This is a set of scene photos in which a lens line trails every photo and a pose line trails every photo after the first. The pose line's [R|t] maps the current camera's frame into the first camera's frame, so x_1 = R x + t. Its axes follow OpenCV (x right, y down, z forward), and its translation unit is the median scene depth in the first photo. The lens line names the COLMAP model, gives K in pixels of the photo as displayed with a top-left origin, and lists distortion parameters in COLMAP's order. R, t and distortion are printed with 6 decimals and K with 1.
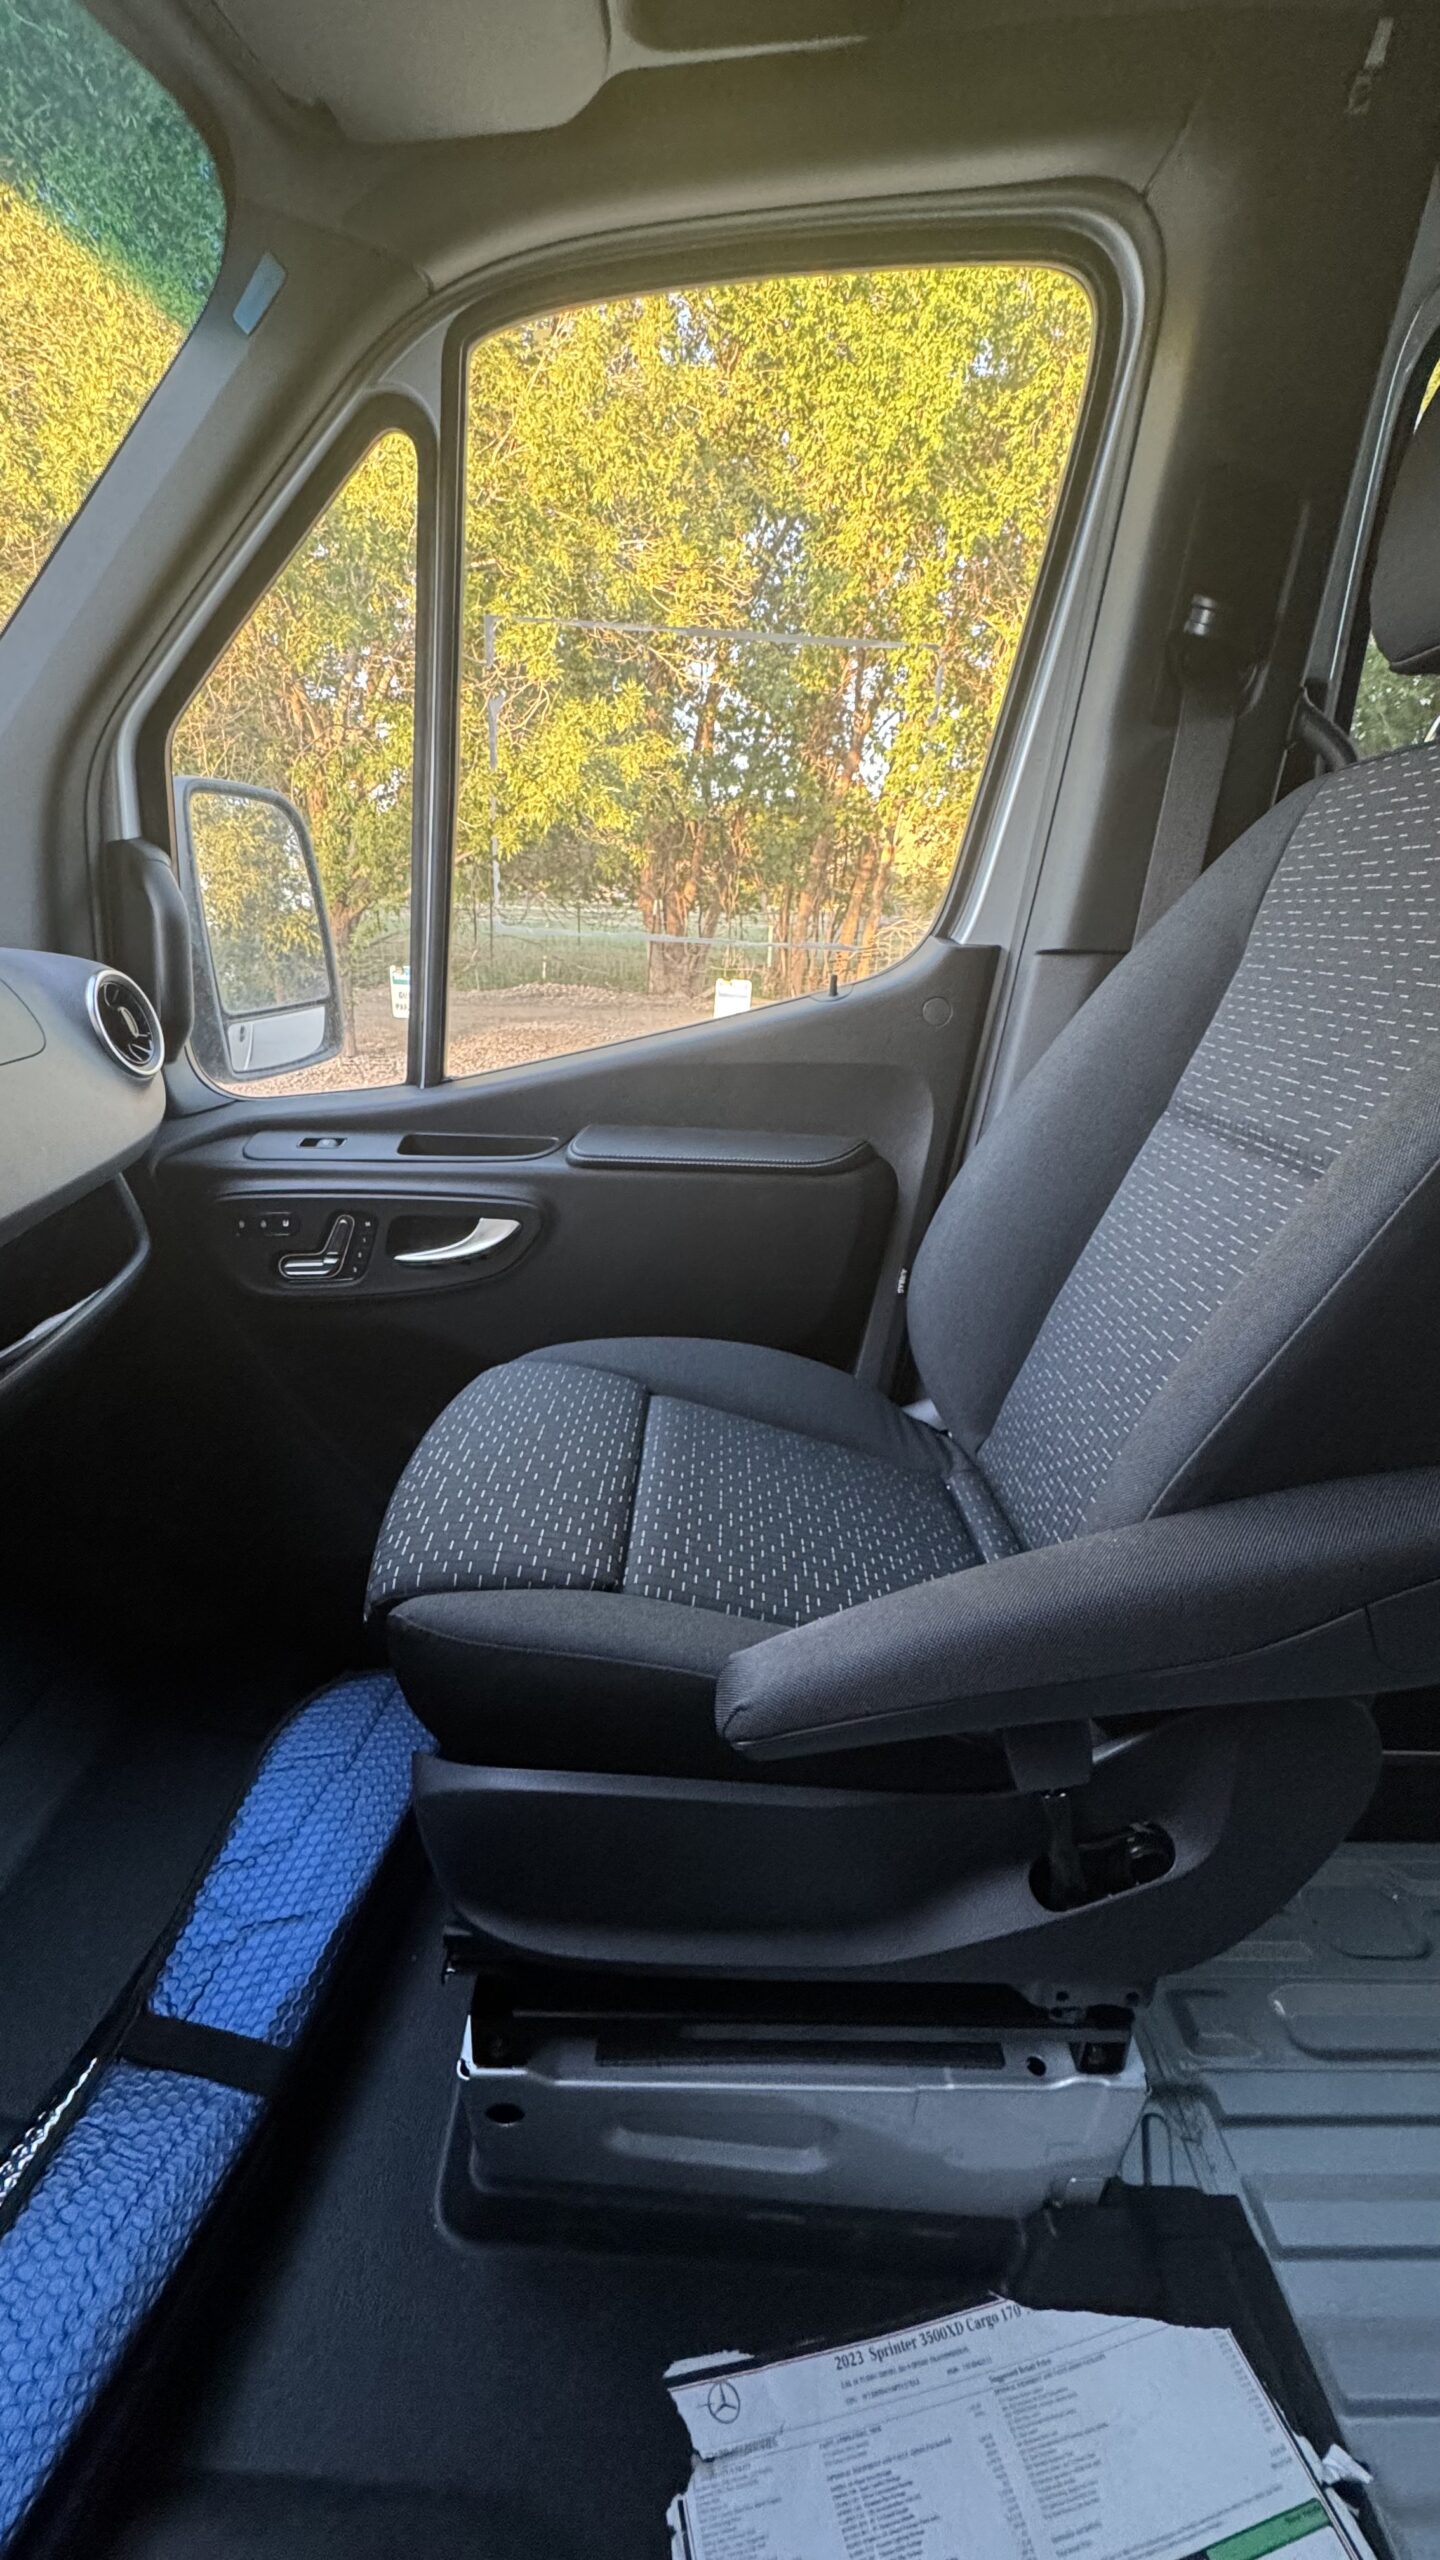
lens RADIAL K [[997.9, 0, 720.0], [0, 997.9, 1280.0], [0, 0, 1]] dist [-0.015982, -0.000095]
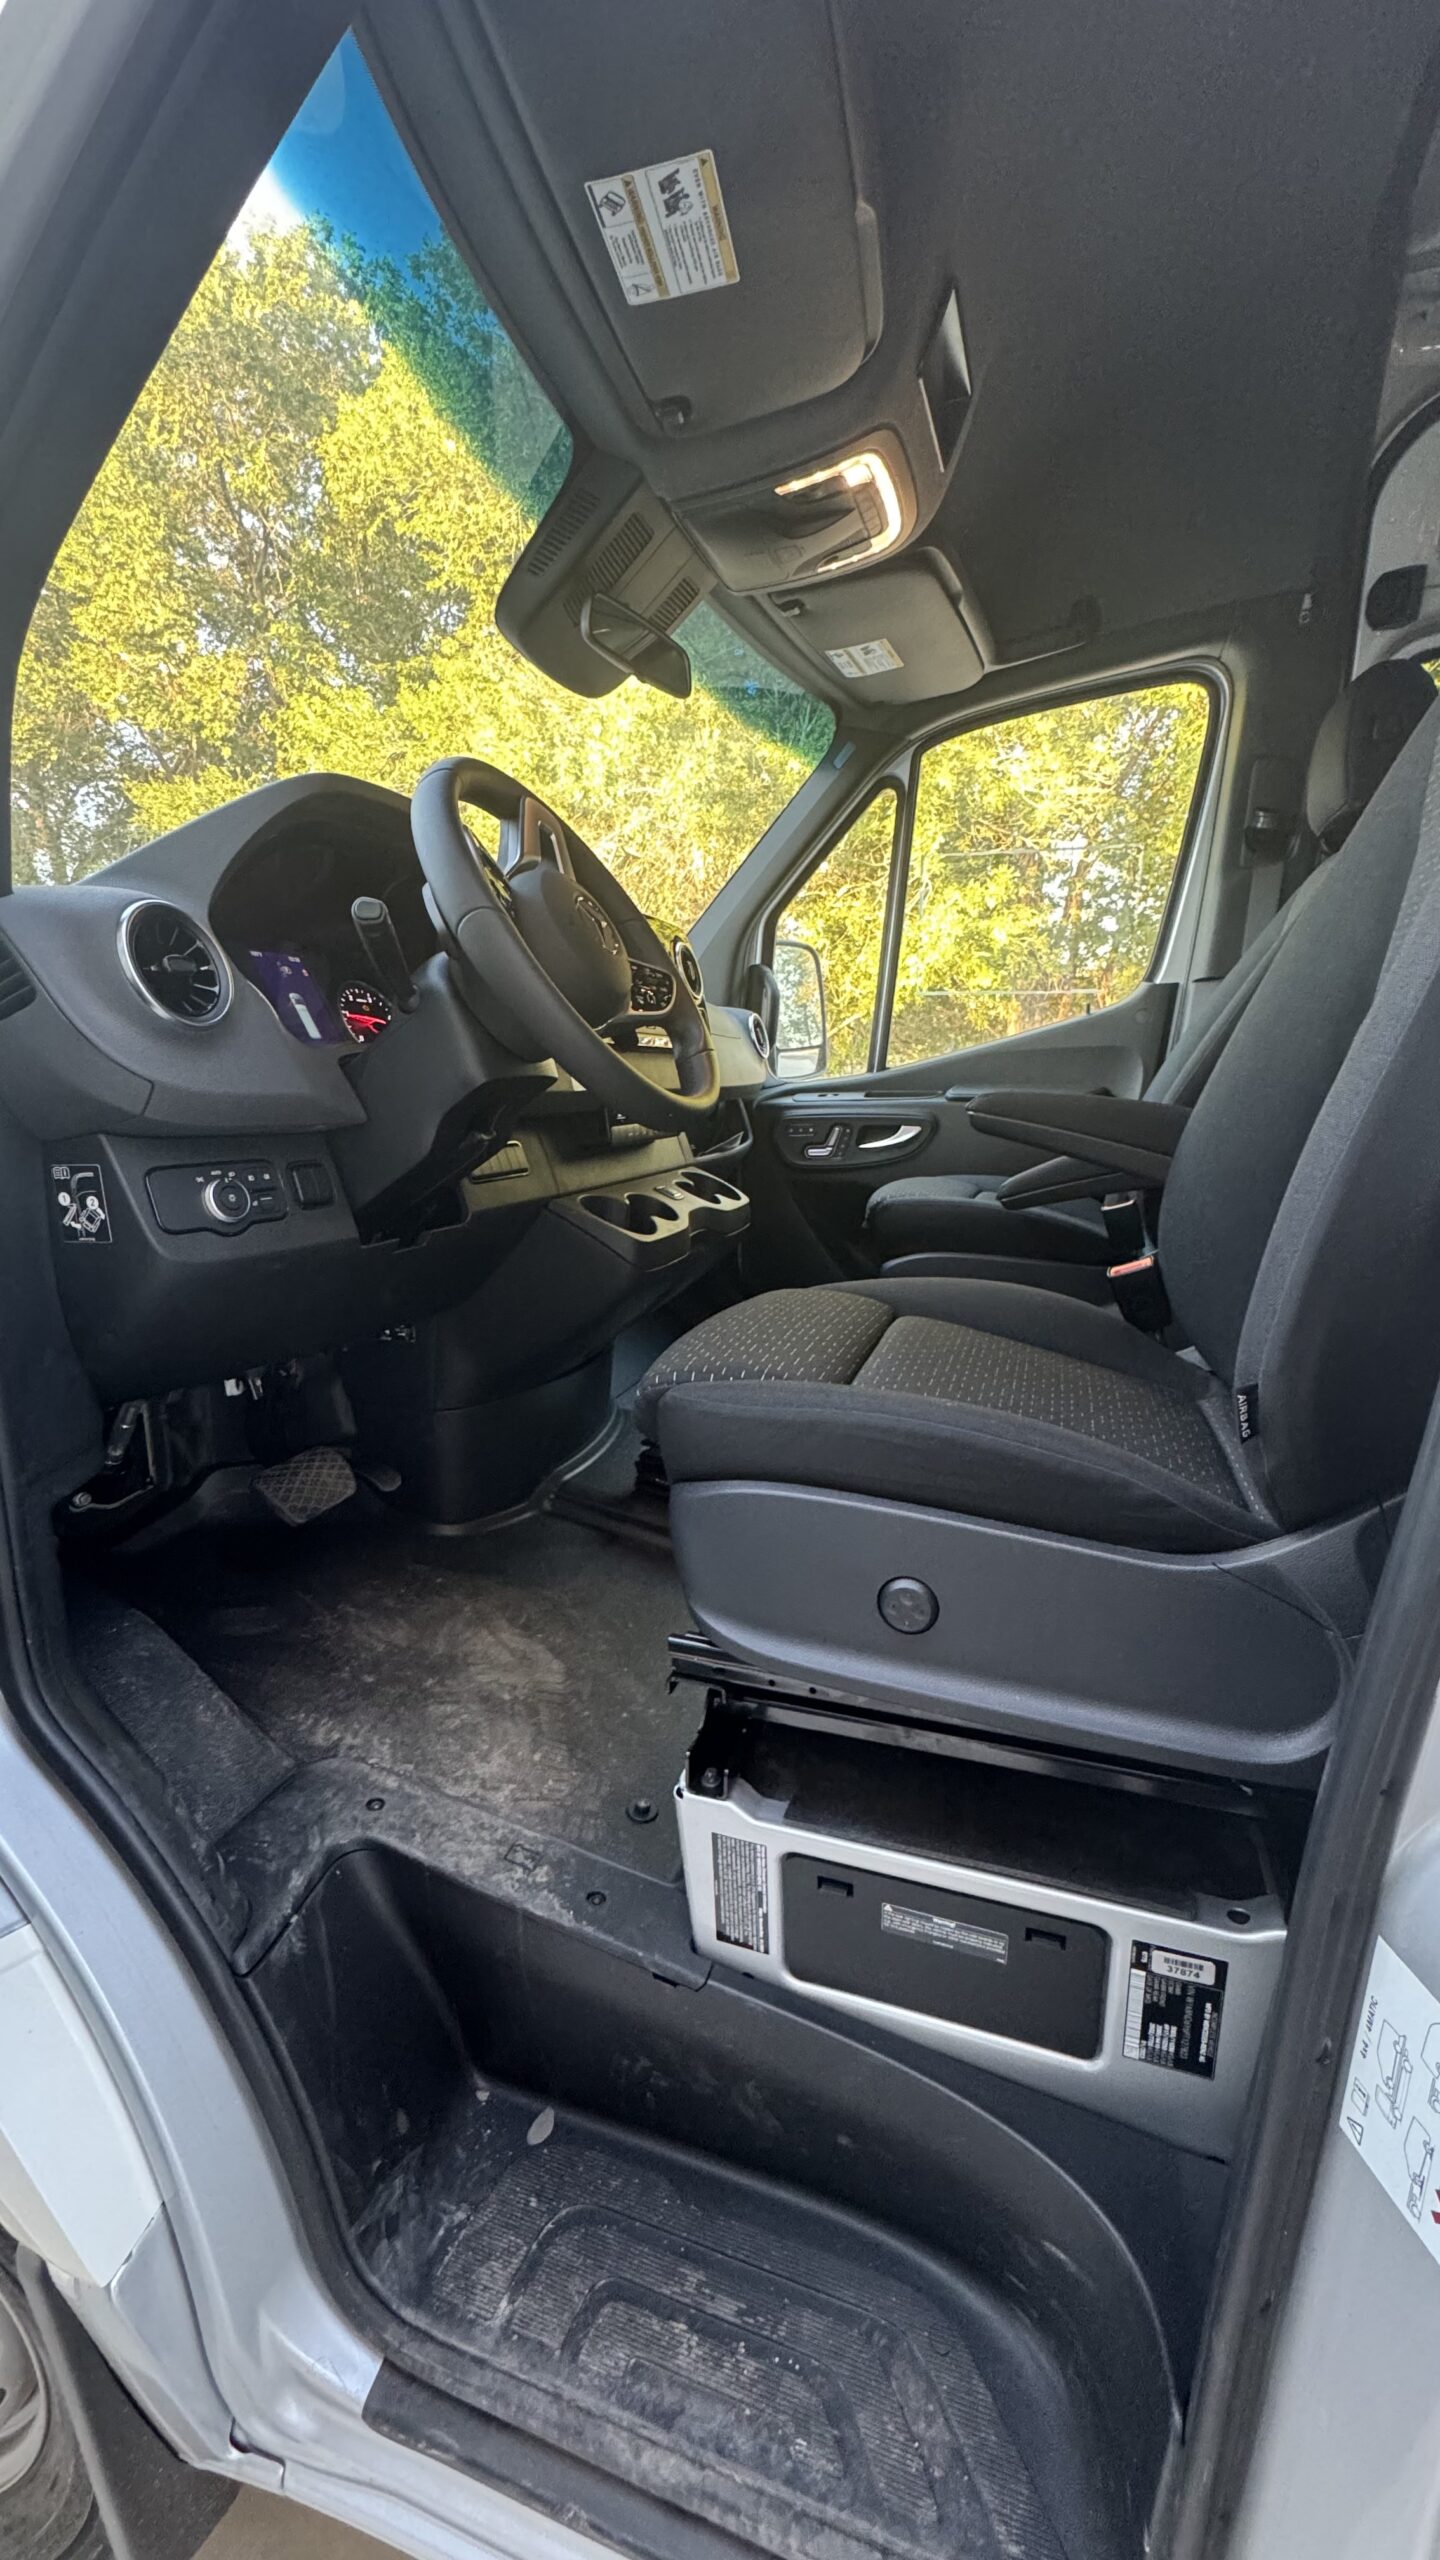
lens RADIAL K [[997.9, 0, 720.0], [0, 997.9, 1280.0], [0, 0, 1]] dist [-0.015982, -0.000095]
pose [[0.937918, 0.026288, -0.345860, 0.016356], [-0.079853, 0.986705, -0.141550, 0.073203], [0.337541, 0.160381, 0.927547, -0.126324]]
